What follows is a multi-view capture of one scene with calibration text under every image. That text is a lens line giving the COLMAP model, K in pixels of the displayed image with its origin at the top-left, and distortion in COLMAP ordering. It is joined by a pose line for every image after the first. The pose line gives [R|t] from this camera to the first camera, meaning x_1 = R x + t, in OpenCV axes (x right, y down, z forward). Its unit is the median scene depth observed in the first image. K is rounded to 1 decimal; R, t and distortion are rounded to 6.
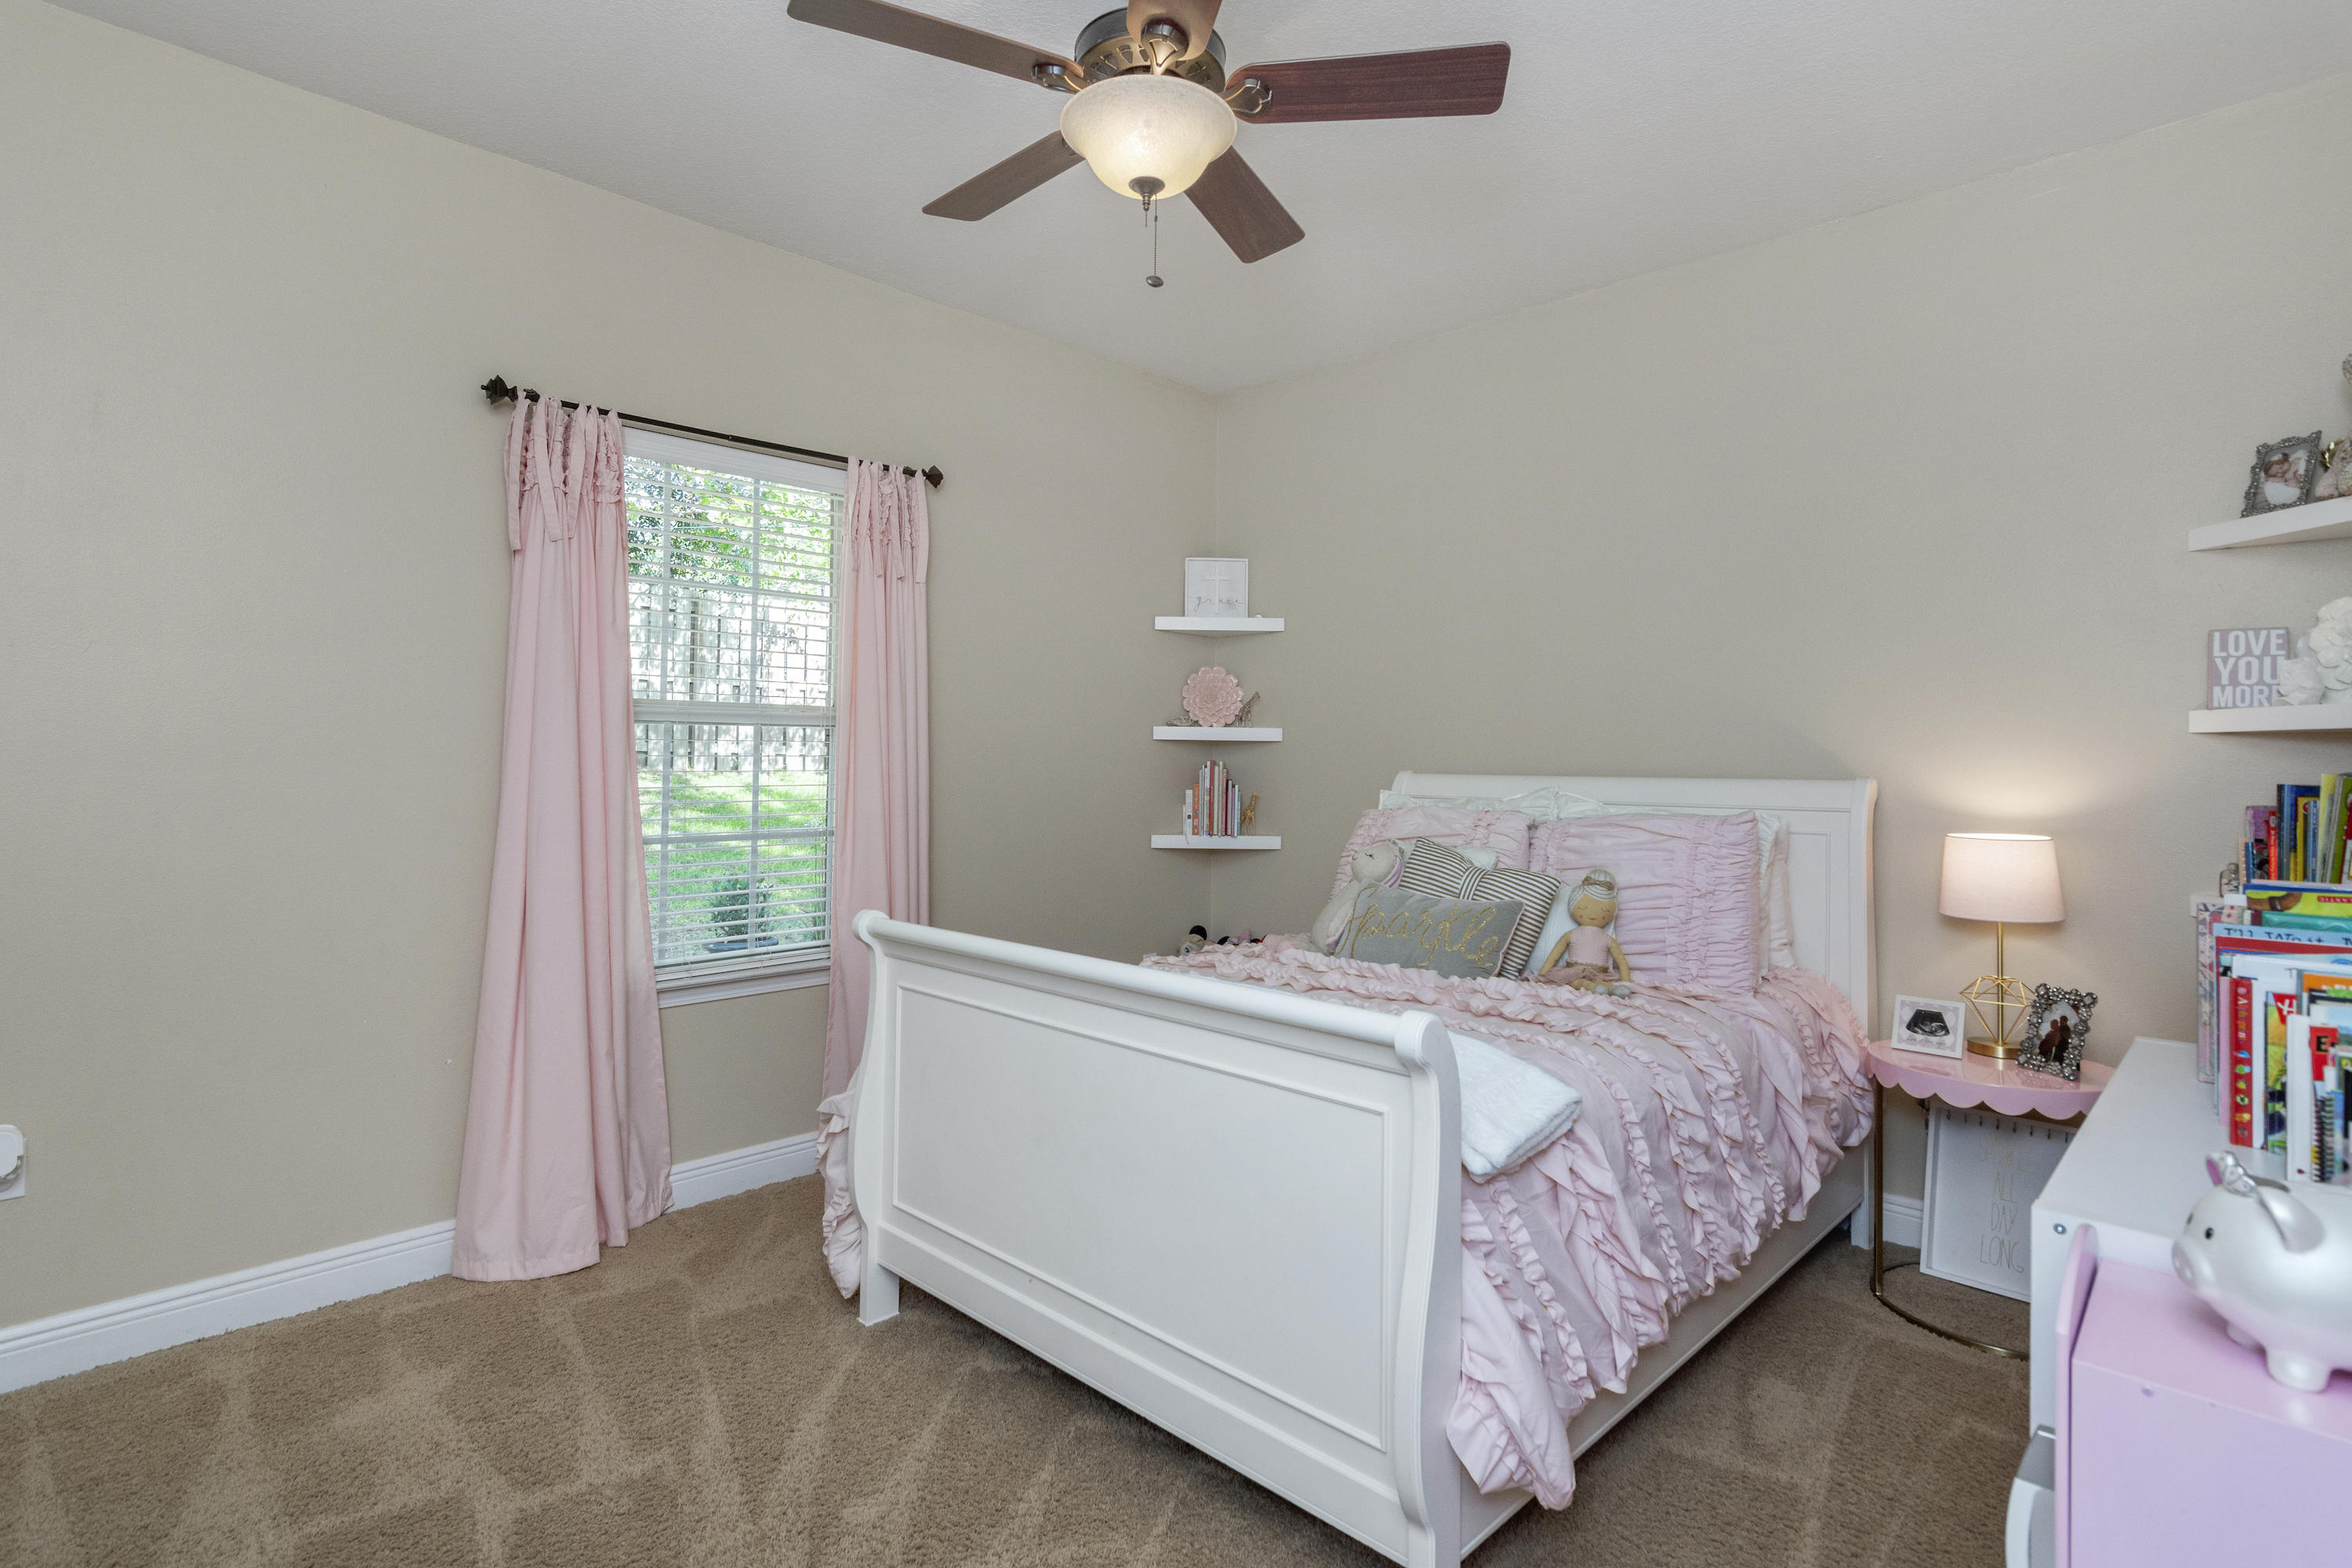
lens RADIAL K [[1193.9, 0, 1176.0], [0, 1193.9, 784.0], [0, 0, 1]] dist [-0.002331, 0.000057]
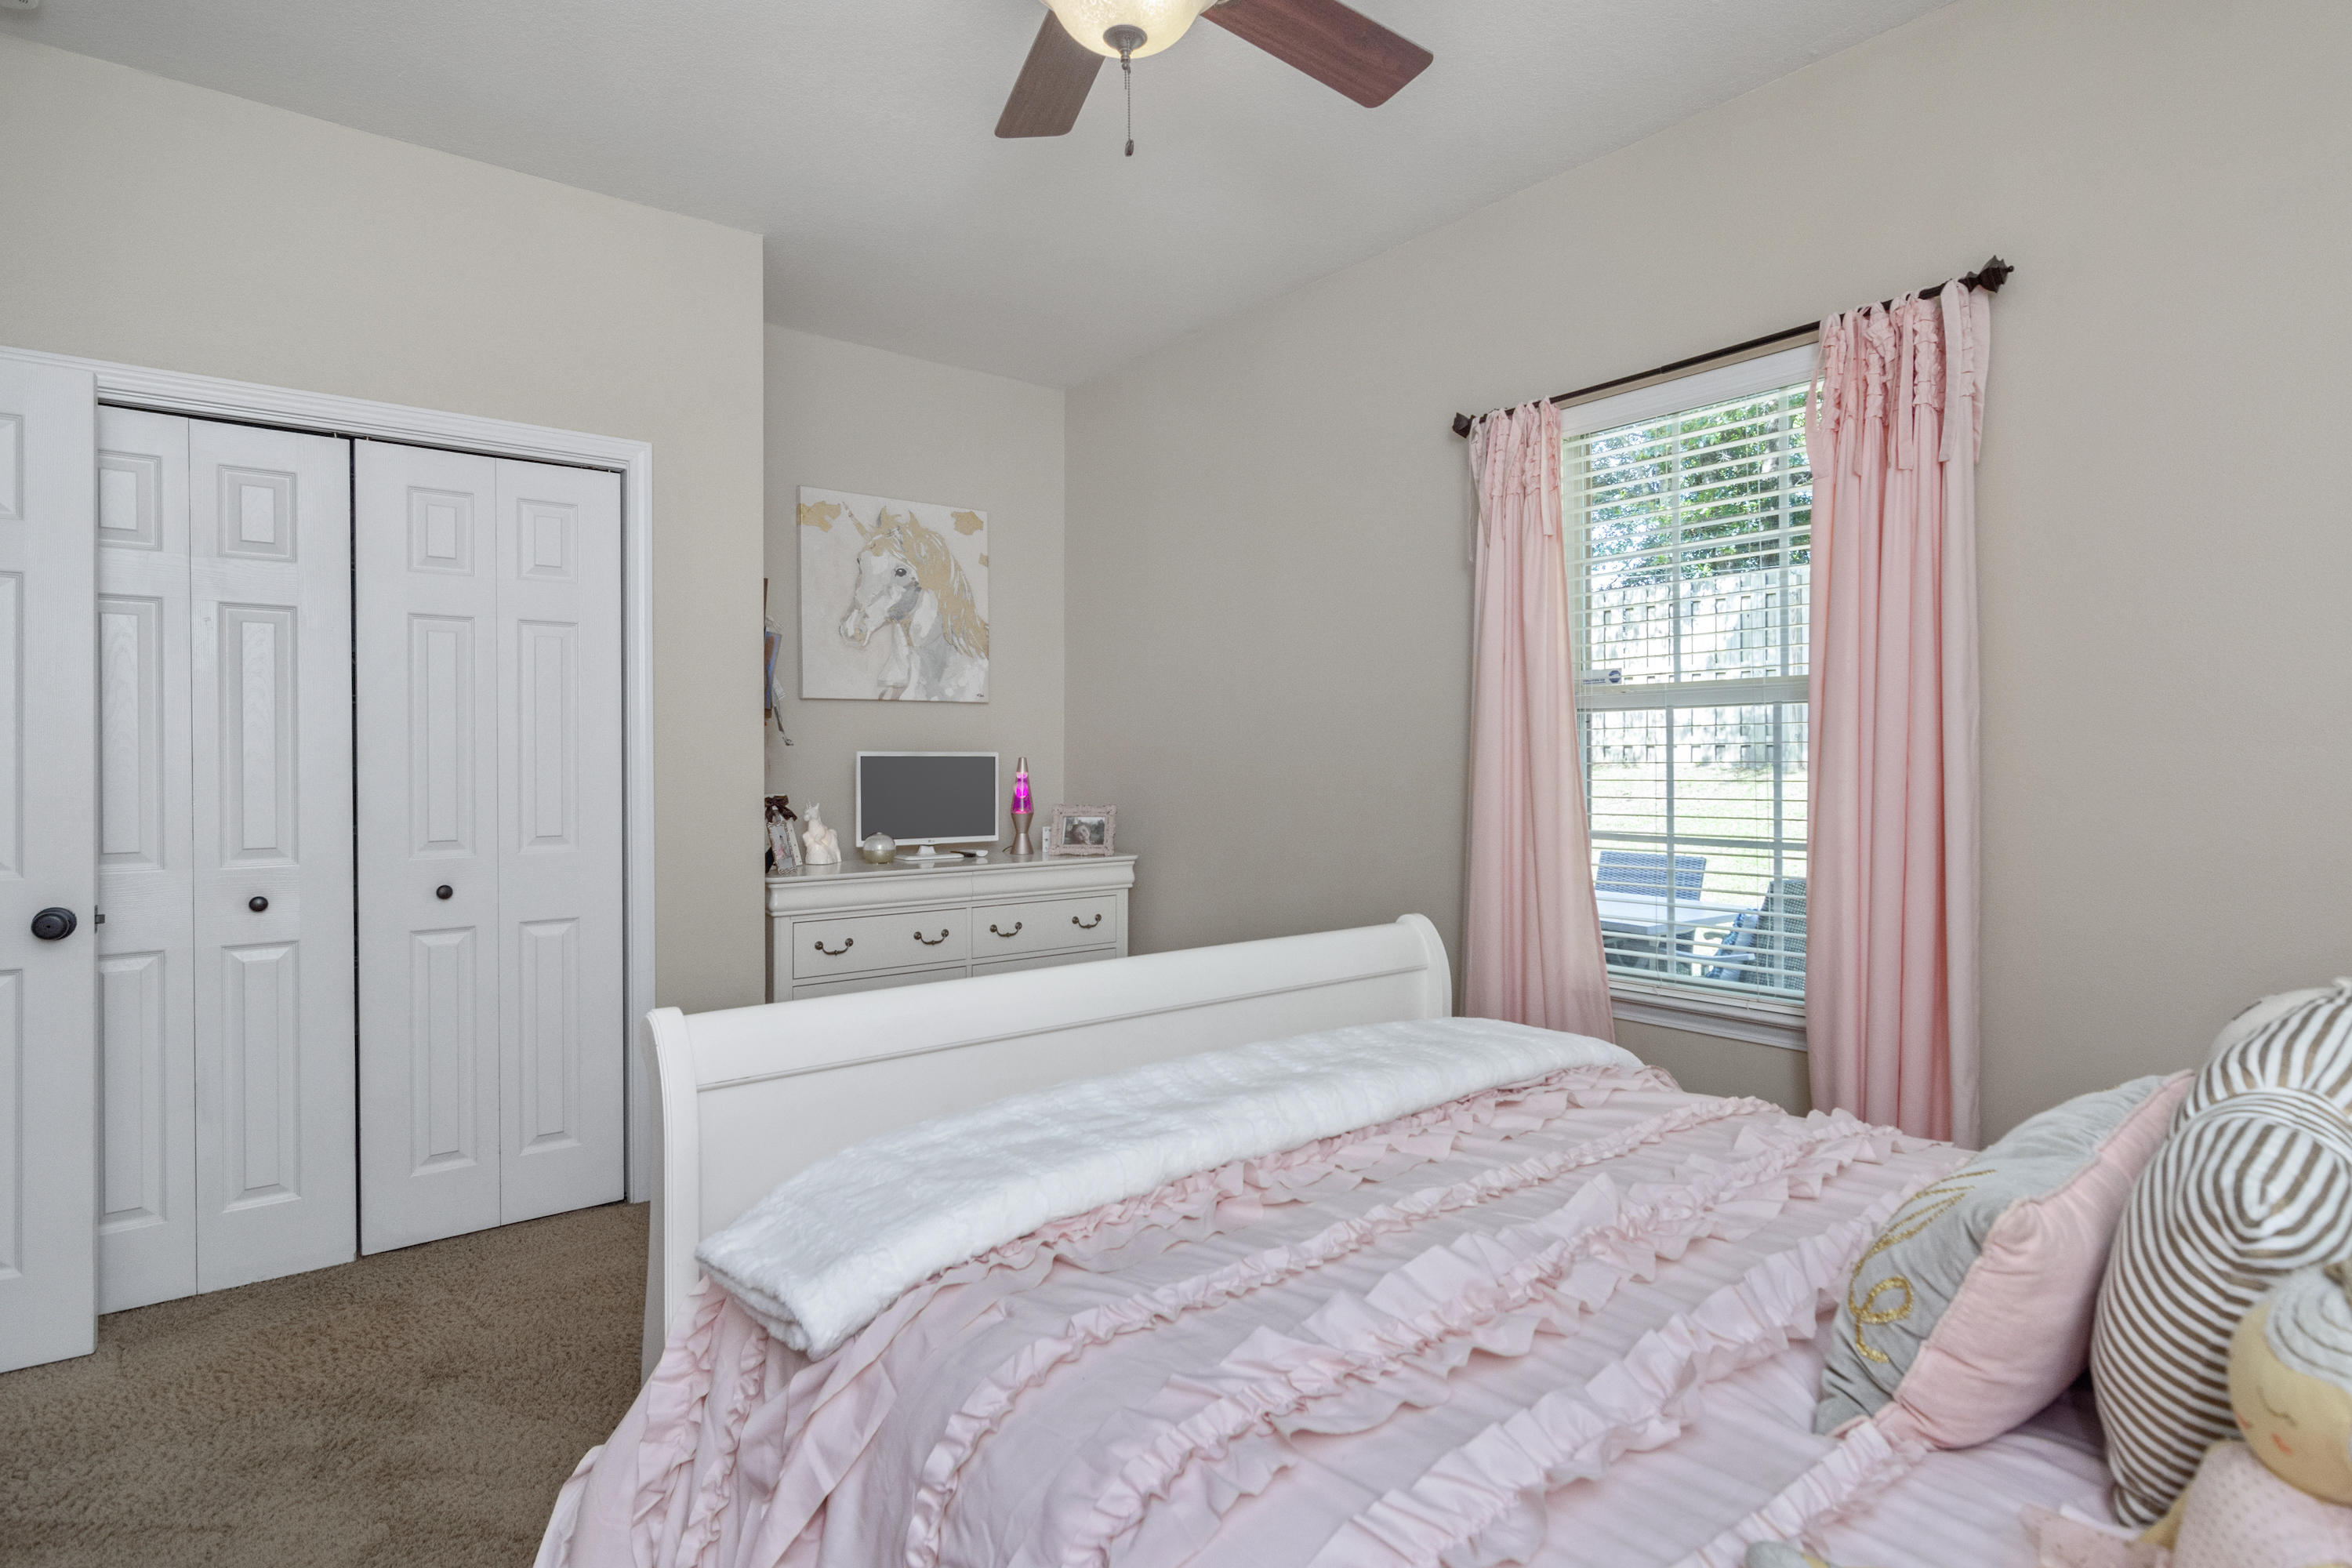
lens RADIAL K [[1193.9, 0, 1176.0], [0, 1193.9, 784.0], [0, 0, 1]] dist [-0.002331, 0.000057]
pose [[-0.110641, 0.010622, -0.993804, 0.526841], [-0.011072, 0.999868, 0.011919, 0.000554], [0.993799, 0.012322, -0.110509, 0.762014]]
